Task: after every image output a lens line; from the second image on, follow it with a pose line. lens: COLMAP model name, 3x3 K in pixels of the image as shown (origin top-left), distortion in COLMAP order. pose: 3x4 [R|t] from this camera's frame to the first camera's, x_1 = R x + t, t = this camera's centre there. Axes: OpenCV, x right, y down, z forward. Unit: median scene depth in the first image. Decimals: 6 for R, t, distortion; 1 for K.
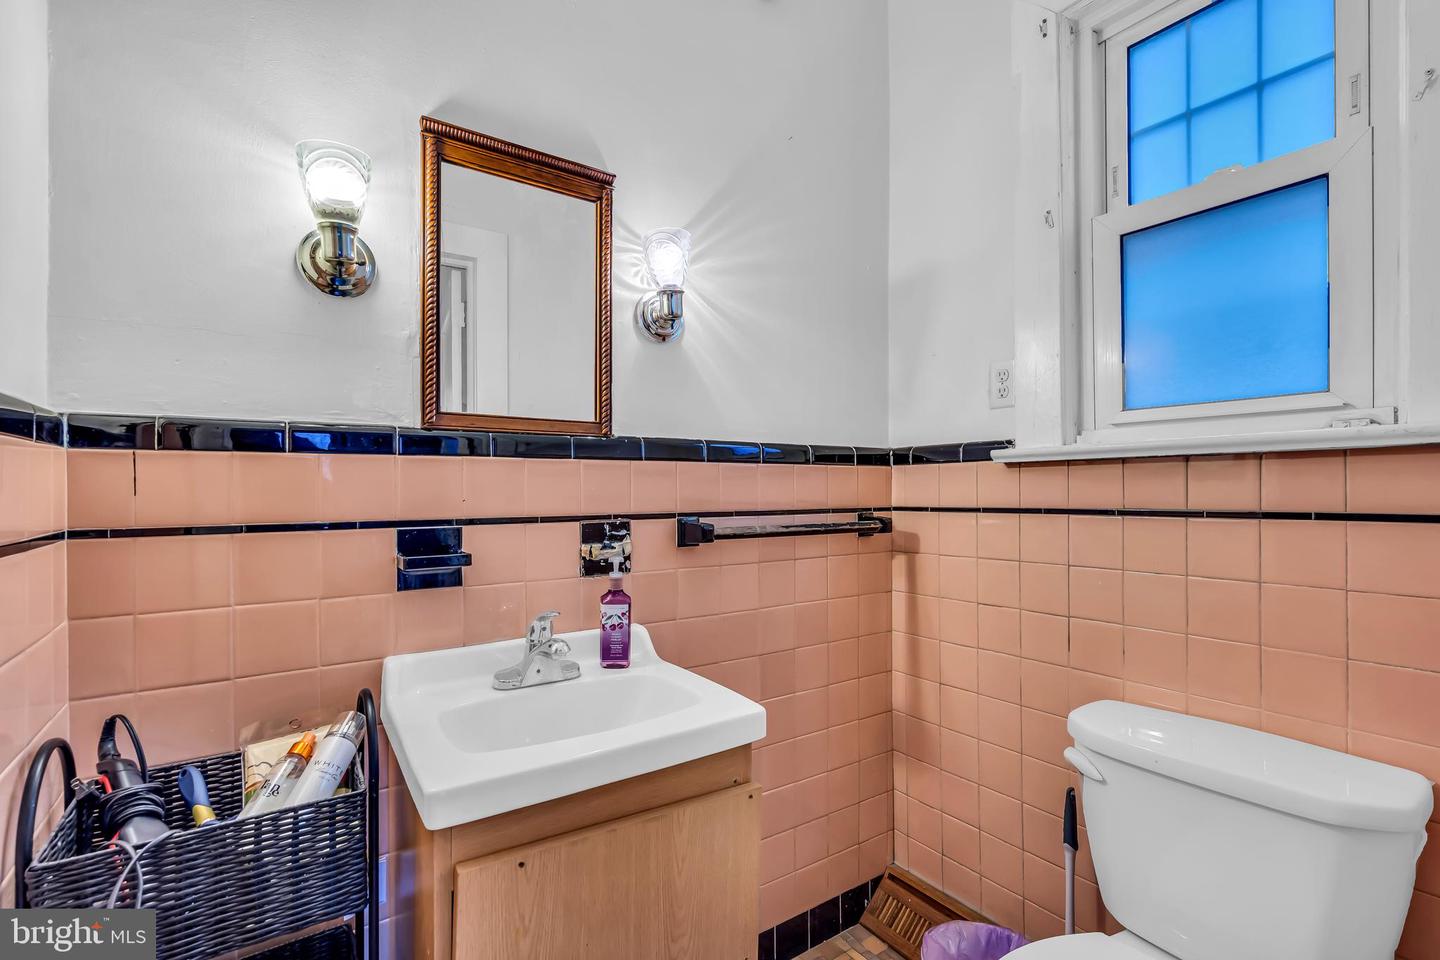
lens RADIAL K [[655.9, 0, 720.2], [0, 655.9, 491.2], [0, 0, 1]] dist [-0.011979, 0.006530]
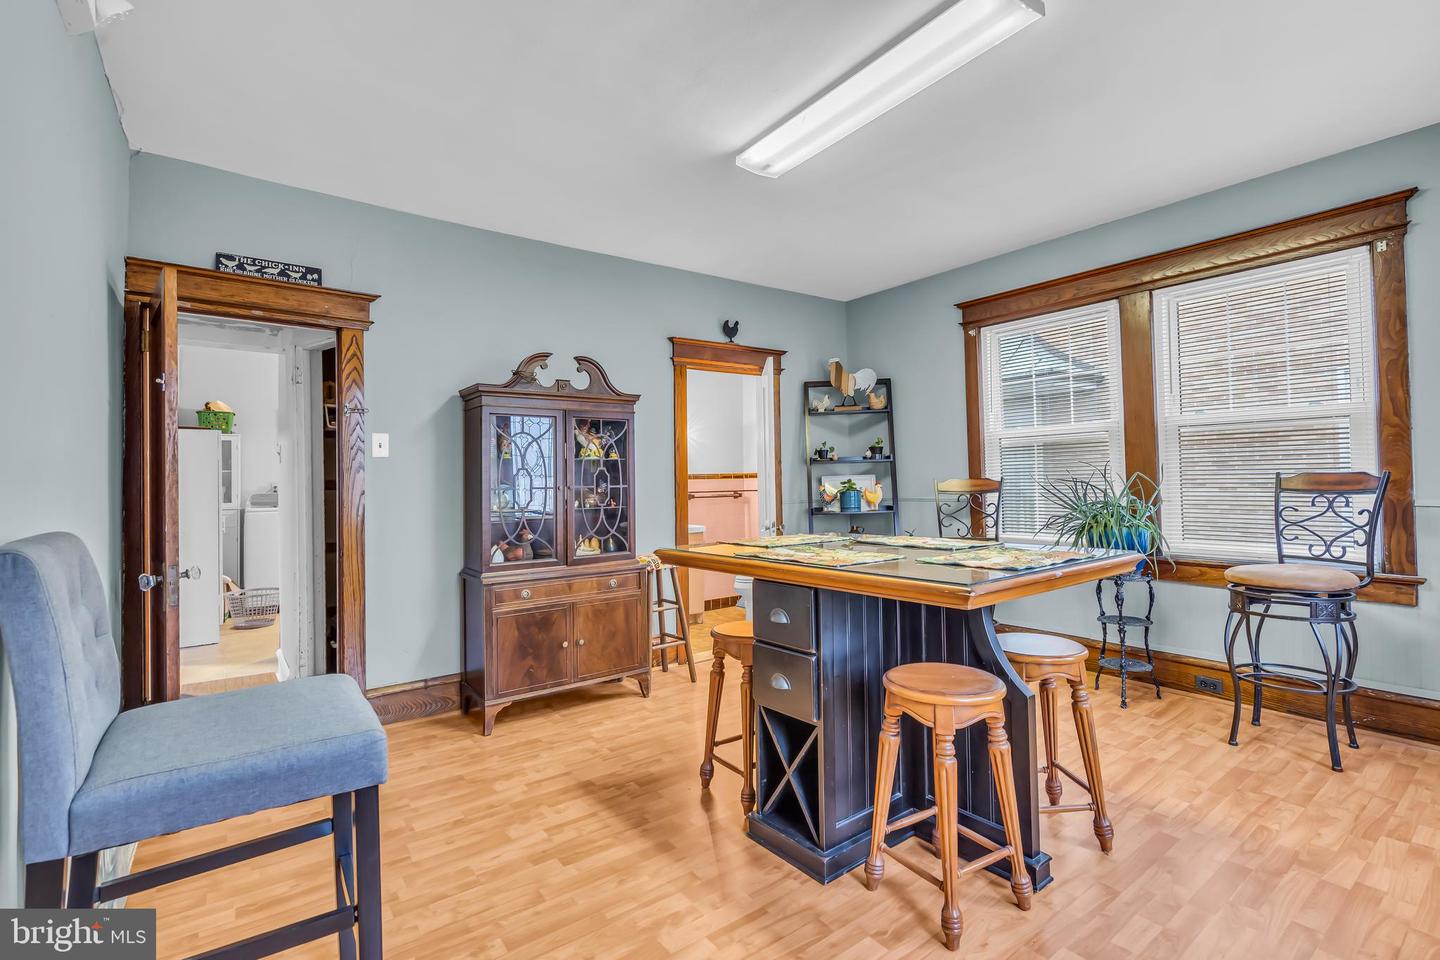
lens RADIAL K [[655.9, 0, 720.2], [0, 655.9, 491.2], [0, 0, 1]] dist [-0.011979, 0.006530]
pose [[0.998698, -0.028570, 0.042252, -0.027037], [0.028228, 0.999564, 0.008676, -0.006933], [-0.042482, -0.007472, 0.999069, -3.881134]]
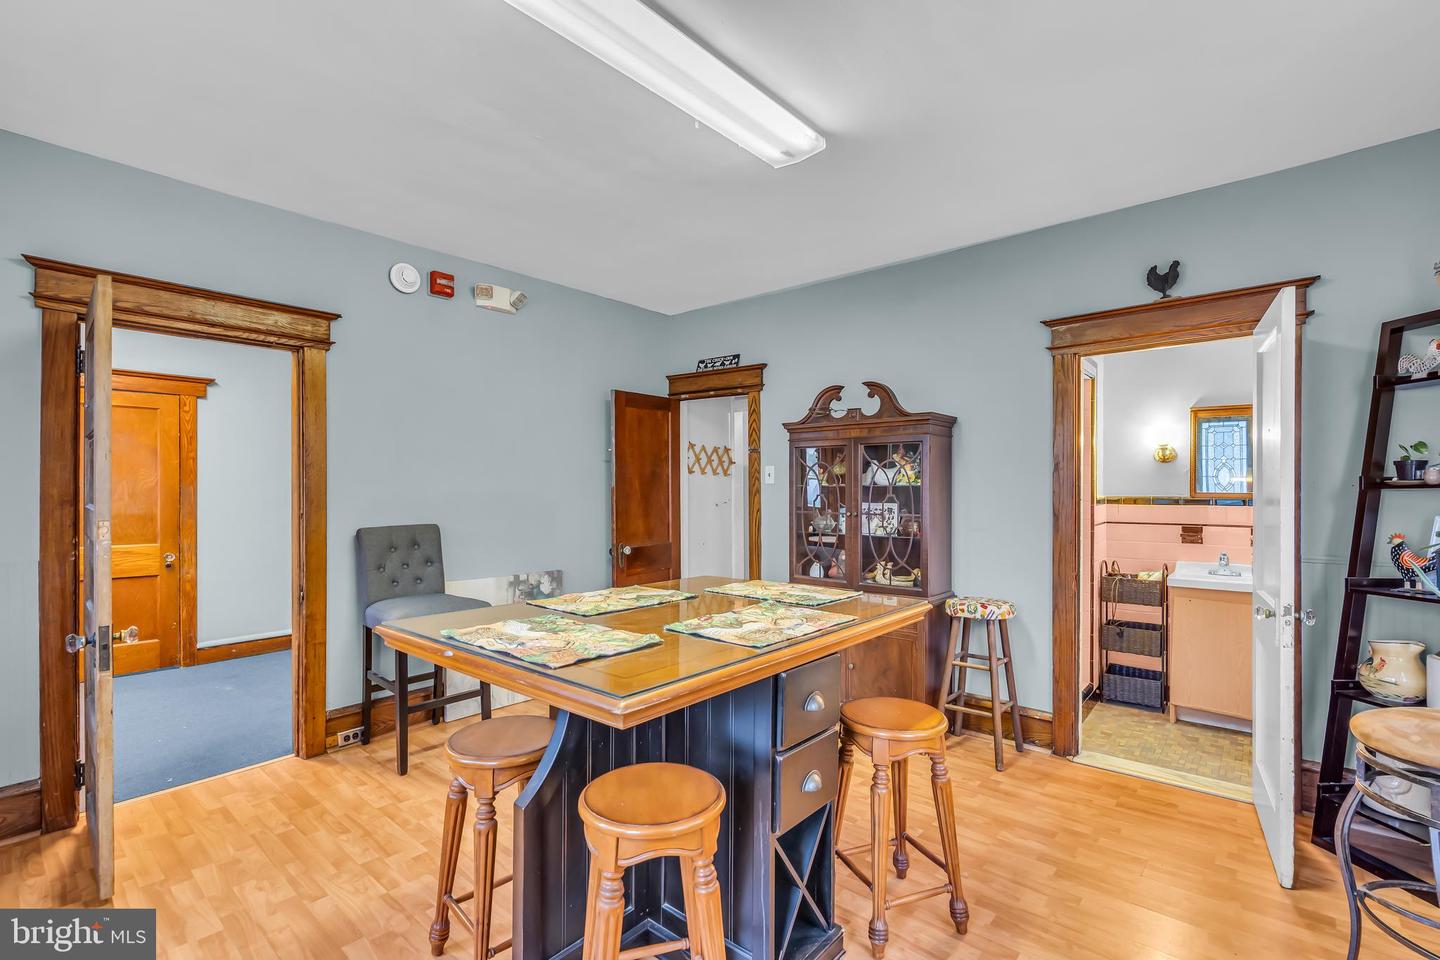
lens RADIAL K [[655.9, 0, 720.2], [0, 655.9, 491.2], [0, 0, 1]] dist [-0.011979, 0.006530]
pose [[0.244958, 0.002377, -0.969531, 2.226934], [0.000185, 0.999997, 0.002499, -0.132658], [0.969534, -0.000791, 0.244957, -2.208707]]
